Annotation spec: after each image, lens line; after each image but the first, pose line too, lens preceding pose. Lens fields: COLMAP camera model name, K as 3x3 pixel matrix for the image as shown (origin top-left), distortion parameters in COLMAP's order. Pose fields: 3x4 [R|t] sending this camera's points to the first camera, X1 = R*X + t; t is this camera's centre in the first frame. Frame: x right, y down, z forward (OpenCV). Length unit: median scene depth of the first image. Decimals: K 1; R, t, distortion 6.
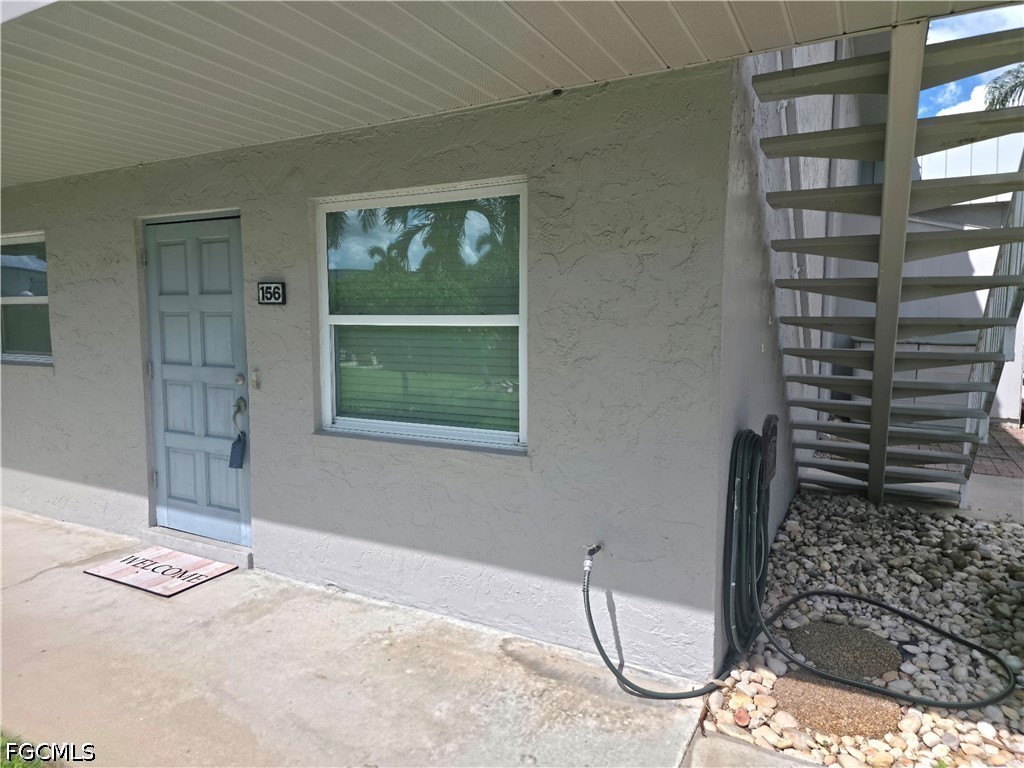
lens RADIAL K [[677.4, 0, 509.9], [0, 677.4, 380.1], [0, 0, 1]] dist [0.044011, -0.001098]
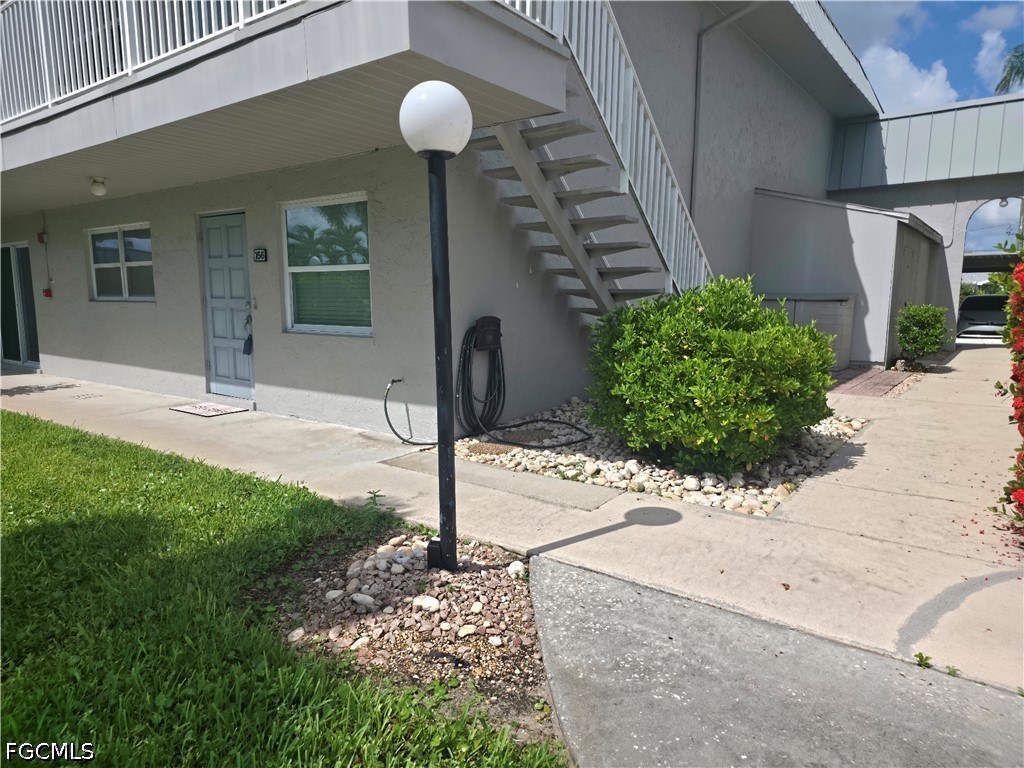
lens RADIAL K [[677.4, 0, 511.8], [0, 677.4, 391.1], [0, 0, 1]] dist [0.044011, -0.001098]
pose [[0.990542, 0.019106, -0.135874, 0.513865], [-0.013016, 0.998876, 0.045572, 0.128859], [0.136592, -0.043373, 0.989677, -0.654243]]
